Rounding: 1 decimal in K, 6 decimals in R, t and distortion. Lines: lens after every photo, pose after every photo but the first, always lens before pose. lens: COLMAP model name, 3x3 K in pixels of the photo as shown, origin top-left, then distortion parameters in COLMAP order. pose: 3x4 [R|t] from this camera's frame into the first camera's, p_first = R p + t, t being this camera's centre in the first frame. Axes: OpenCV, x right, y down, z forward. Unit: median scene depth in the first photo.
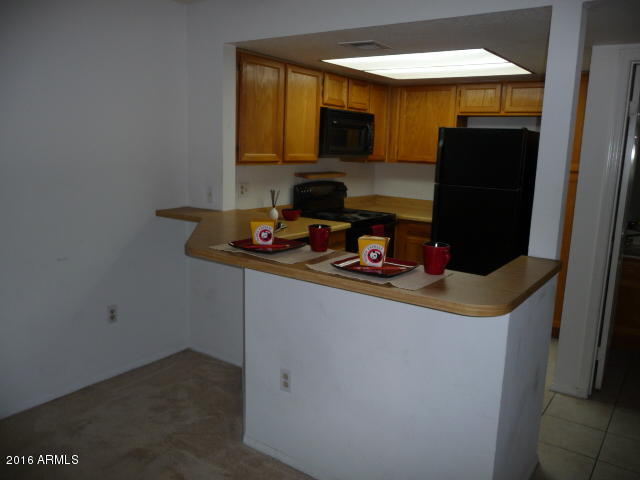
lens RADIAL K [[522.2, 0, 320.1], [0, 522.2, 239.4], [0, 0, 1]] dist [-0.040618, 0.044784]
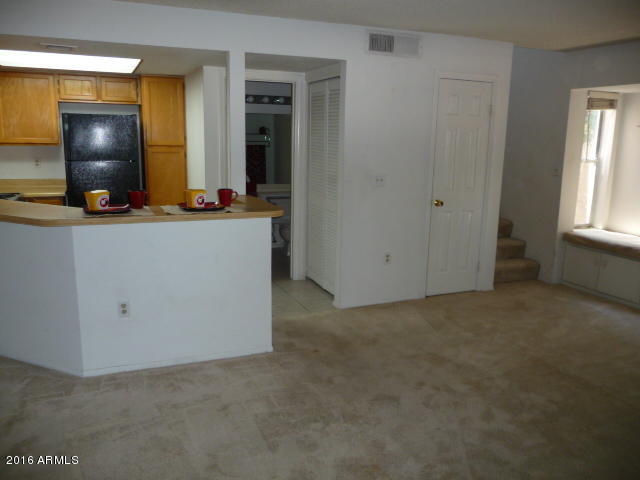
lens RADIAL K [[522.2, 0, 320.3], [0, 522.2, 234.1], [0, 0, 1]] dist [-0.040618, 0.044784]
pose [[0.536902, -0.177142, 0.824838, -0.436009], [0.147912, 0.982328, 0.114687, 0.000789], [-0.830577, 0.060428, 0.553615, -0.089786]]
